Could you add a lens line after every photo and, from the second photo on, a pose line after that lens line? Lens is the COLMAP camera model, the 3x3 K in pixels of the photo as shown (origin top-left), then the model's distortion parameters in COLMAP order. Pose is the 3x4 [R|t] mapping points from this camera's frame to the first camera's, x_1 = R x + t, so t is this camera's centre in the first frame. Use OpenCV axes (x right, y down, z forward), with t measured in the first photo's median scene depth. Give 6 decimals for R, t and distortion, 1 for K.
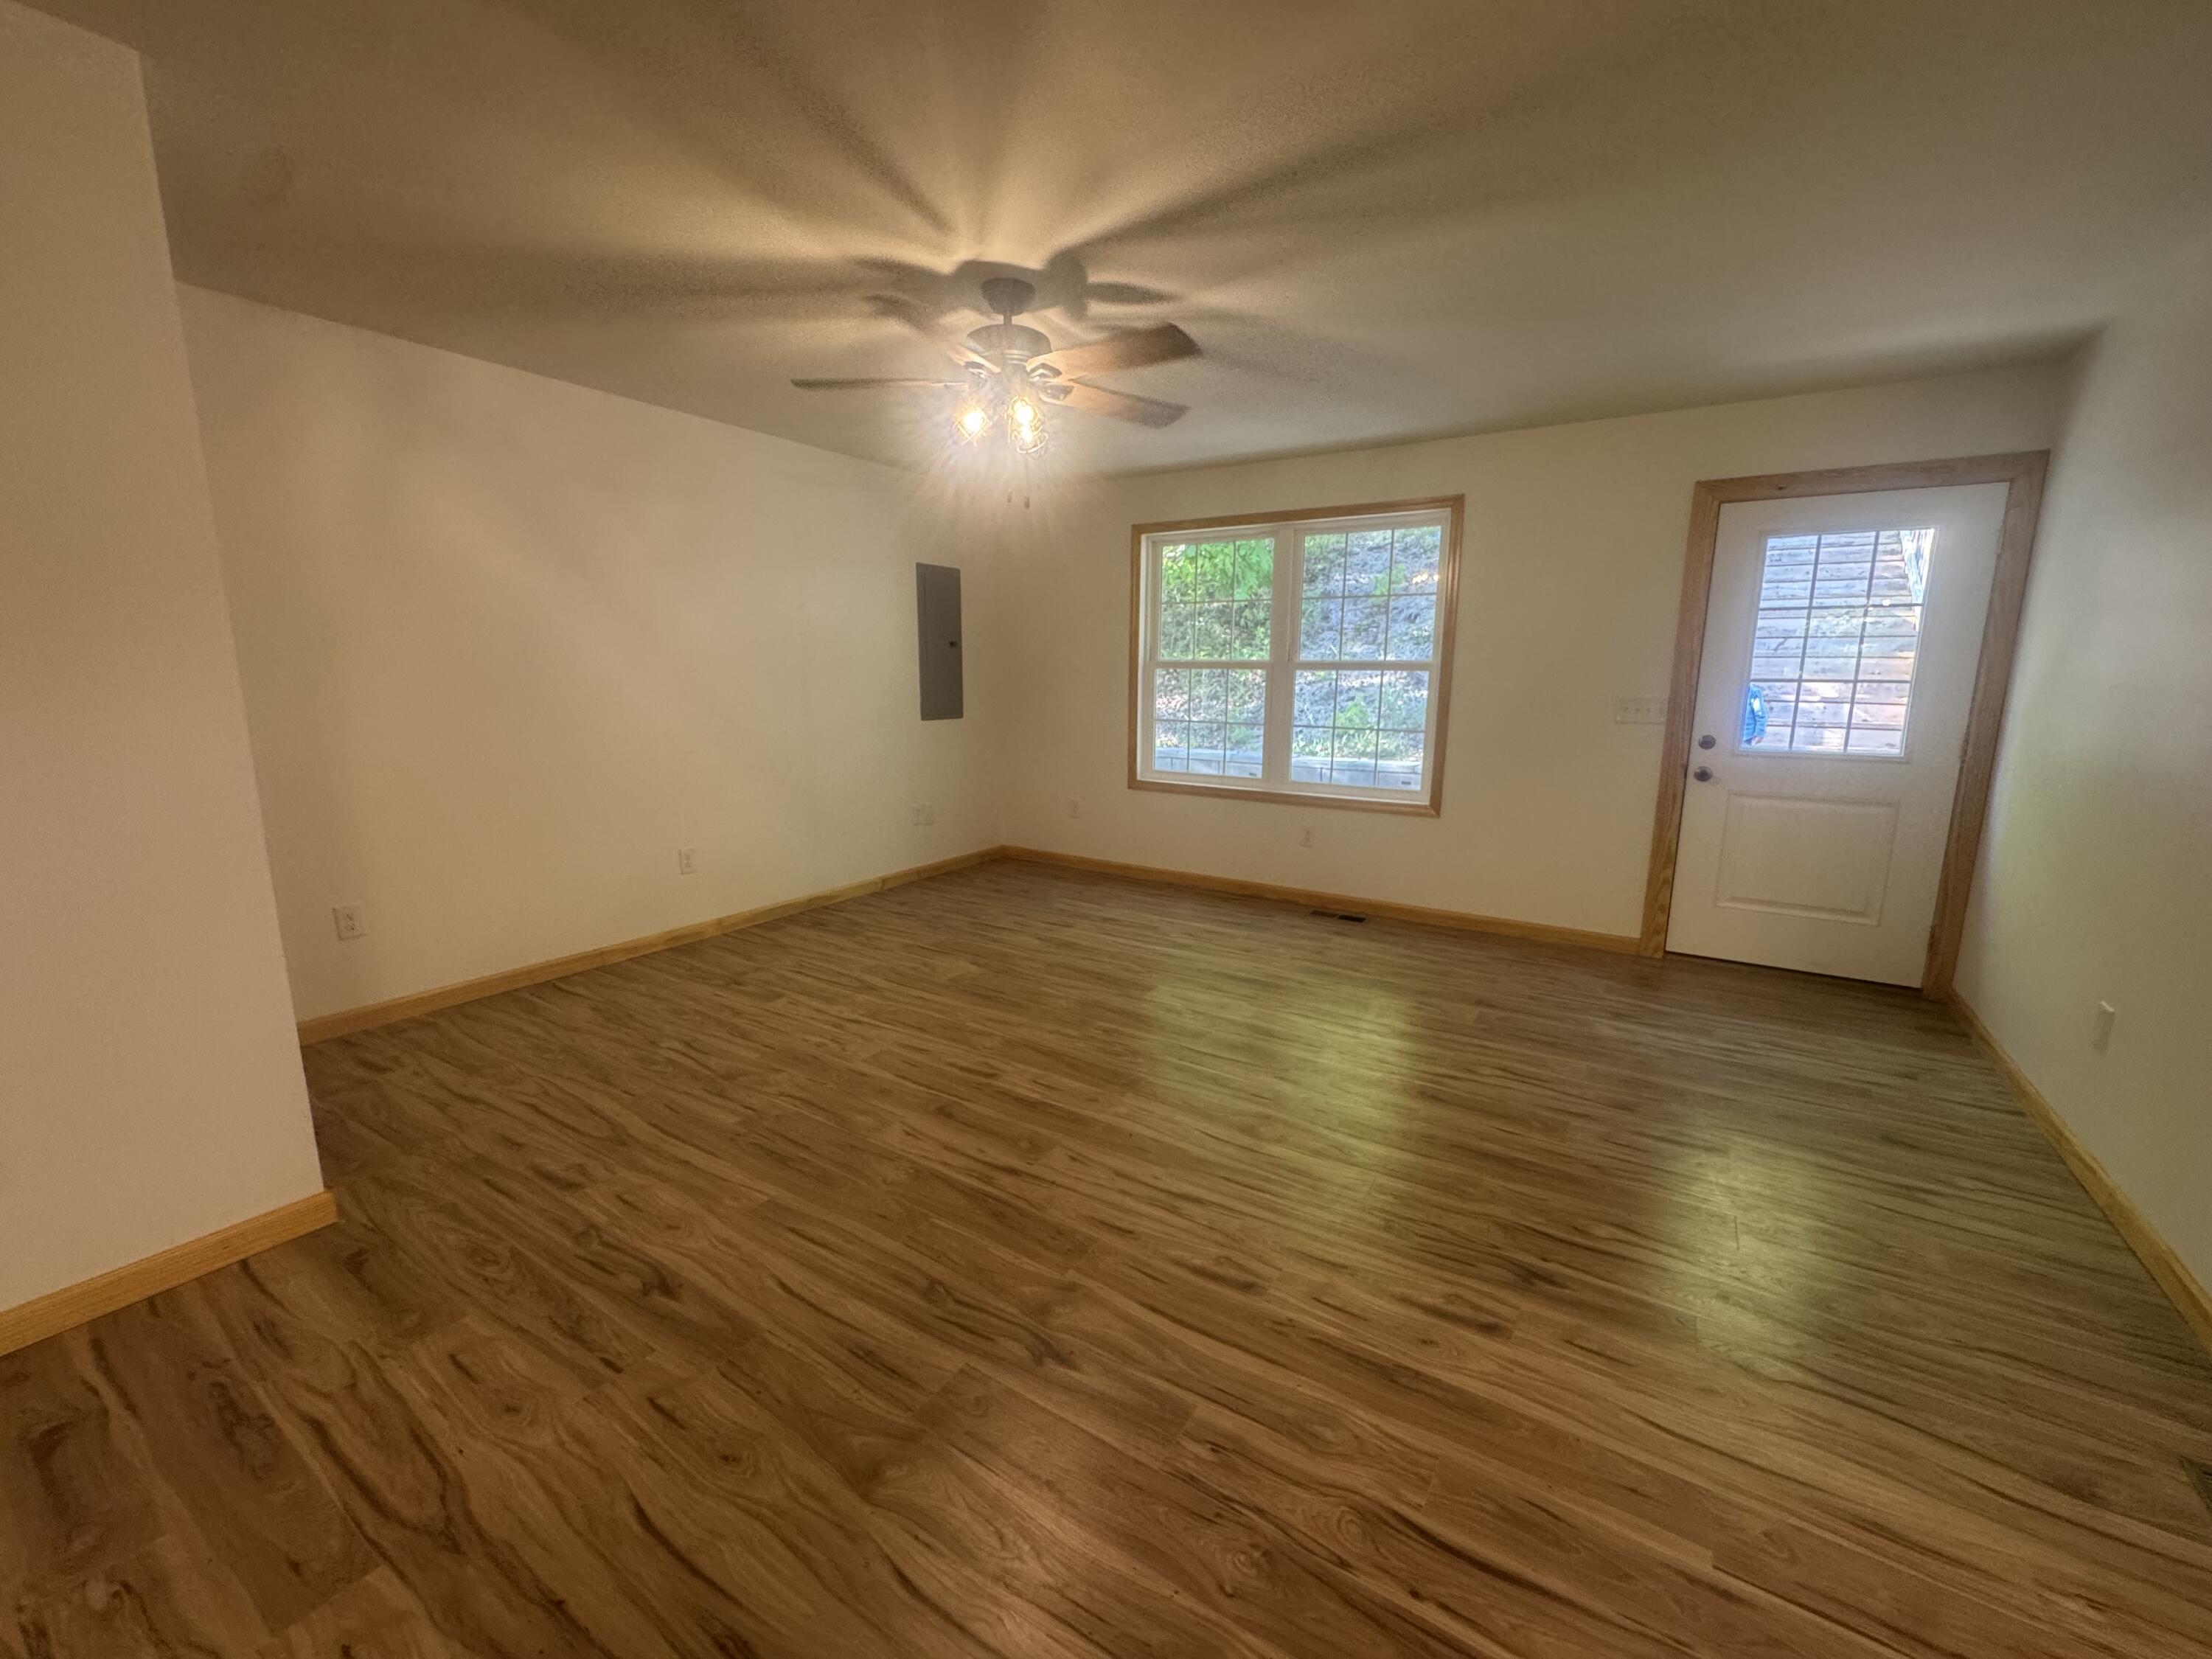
lens RADIAL K [[882.6, 0, 1104.4], [0, 882.6, 827.0], [0, 0, 1]] dist [-0.001860, -0.000587]
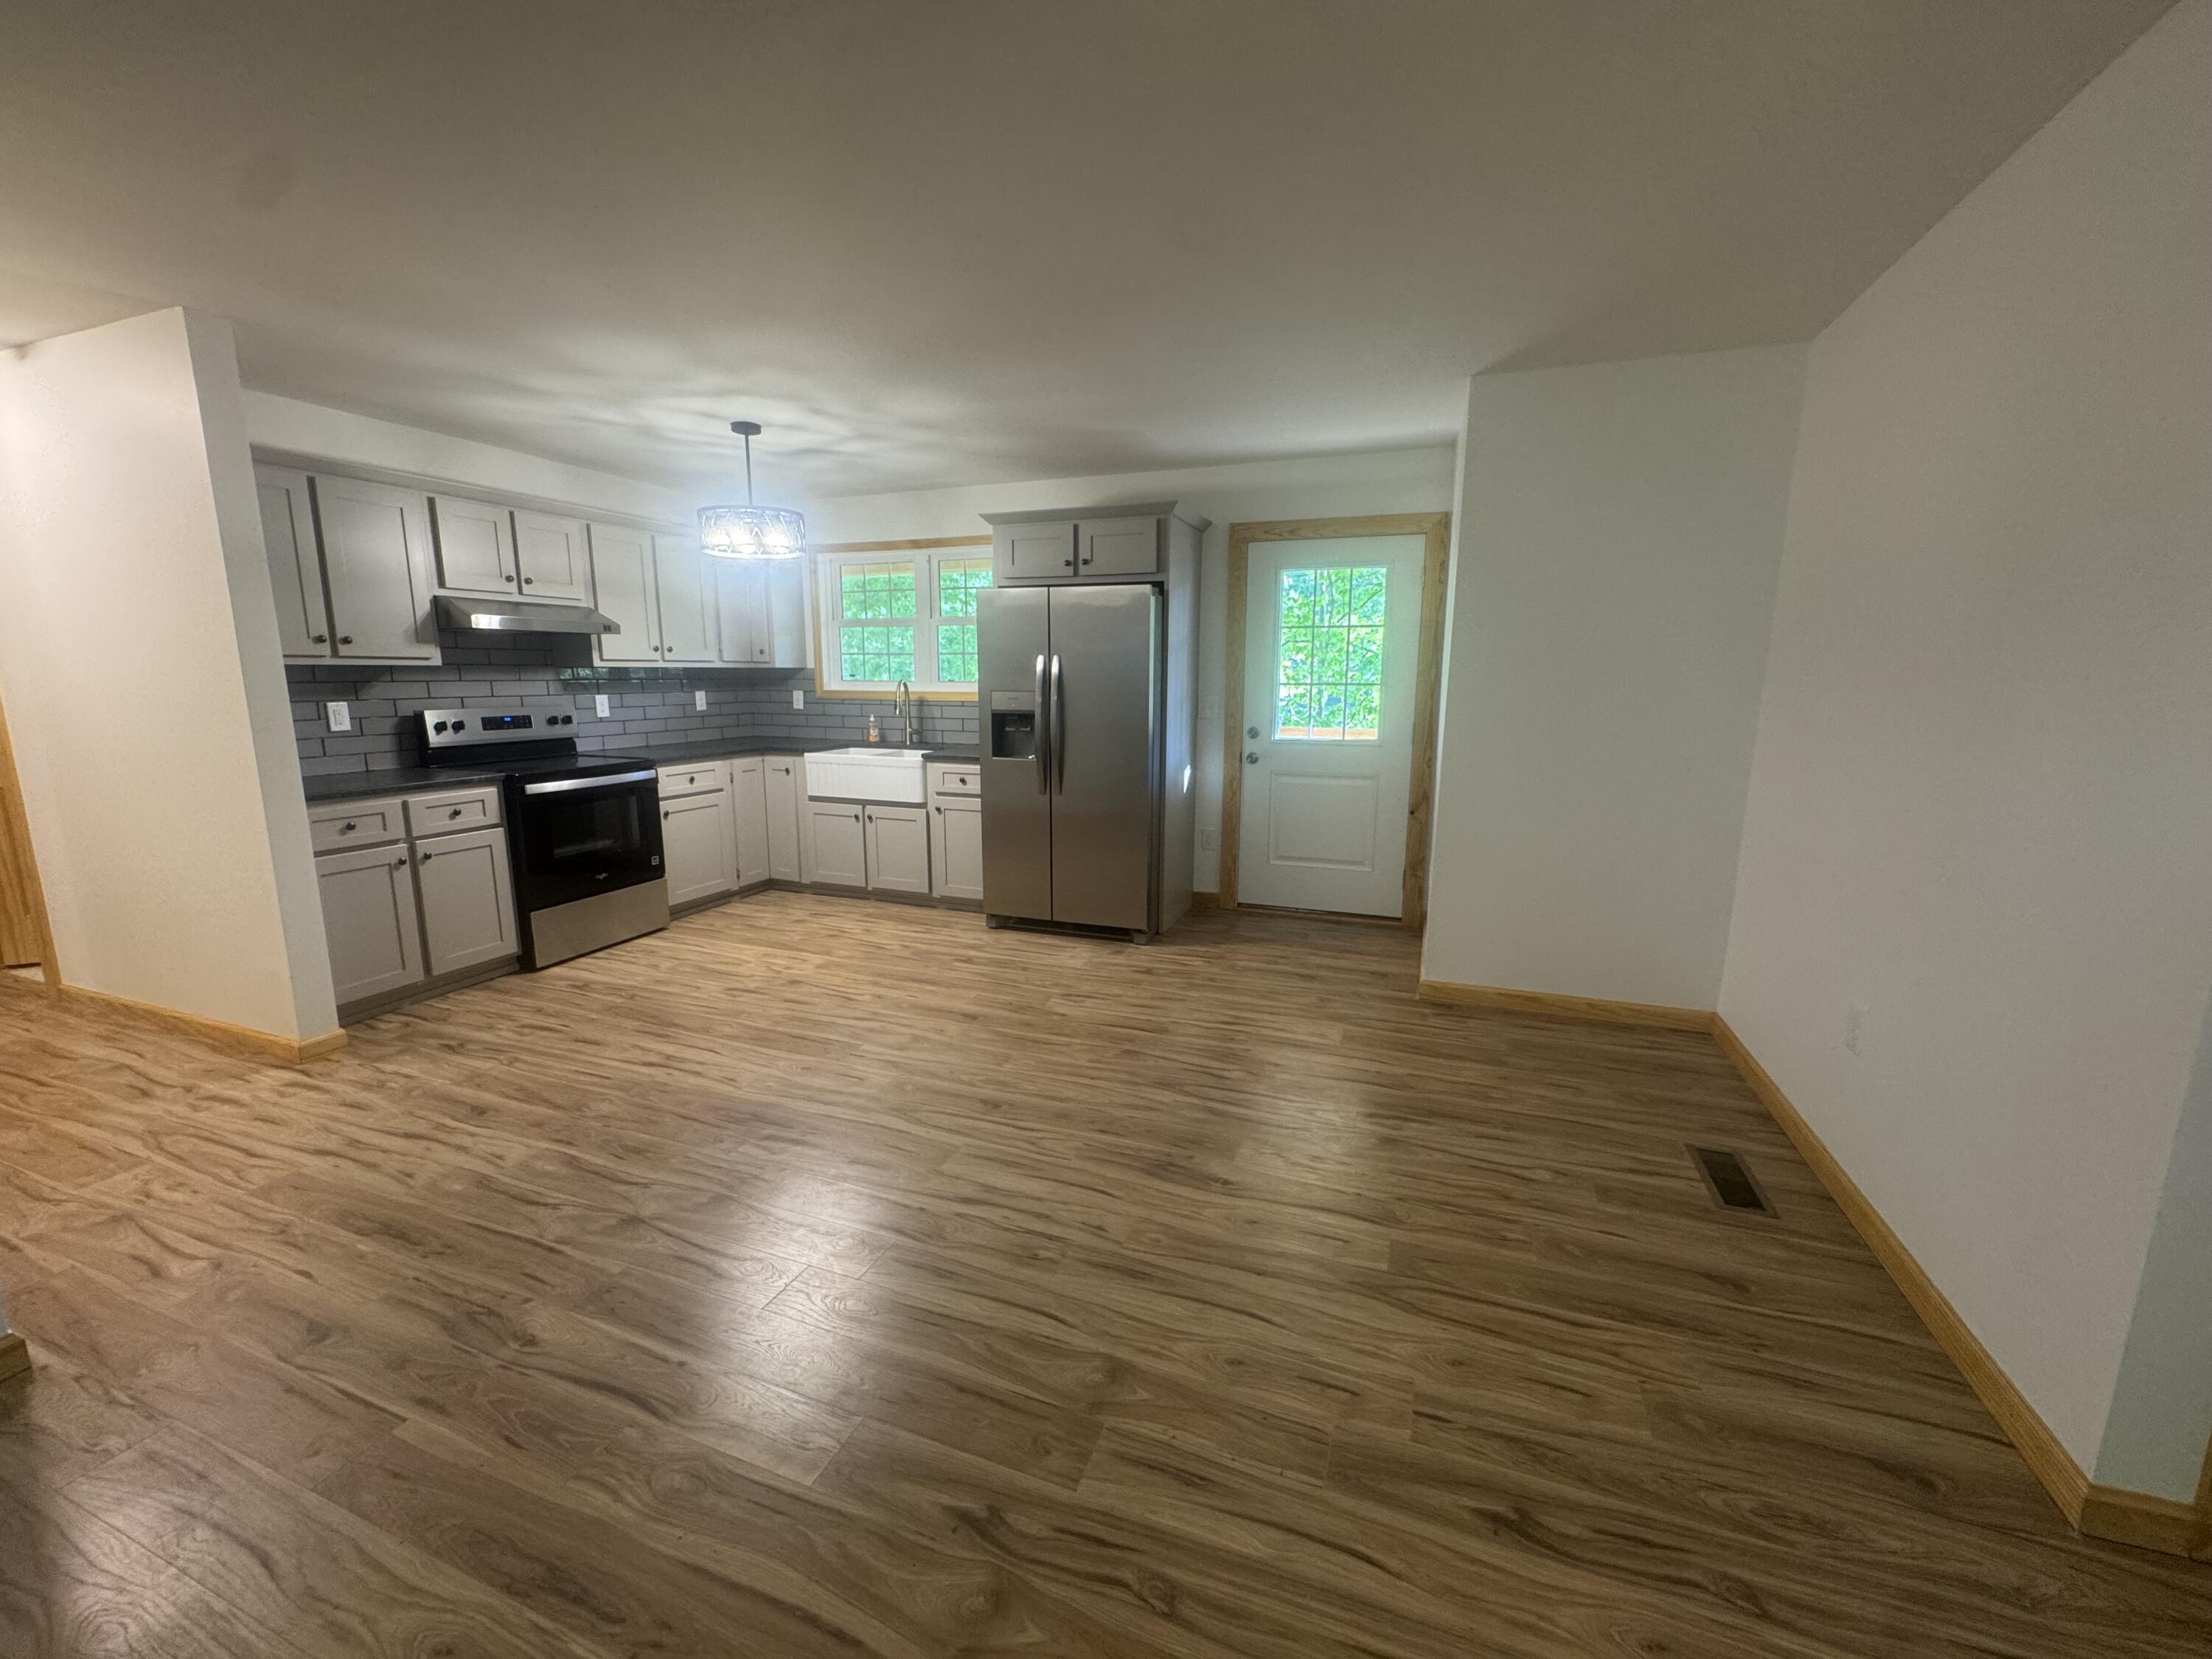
lens RADIAL K [[882.6, 0, 1105.3], [0, 882.6, 839.2], [0, 0, 1]] dist [-0.001860, -0.000587]
pose [[-0.978456, 0.023500, -0.205113, -0.022084], [-0.048207, 0.940032, 0.337661, -0.299598], [0.200748, 0.340274, -0.918648, 1.599303]]
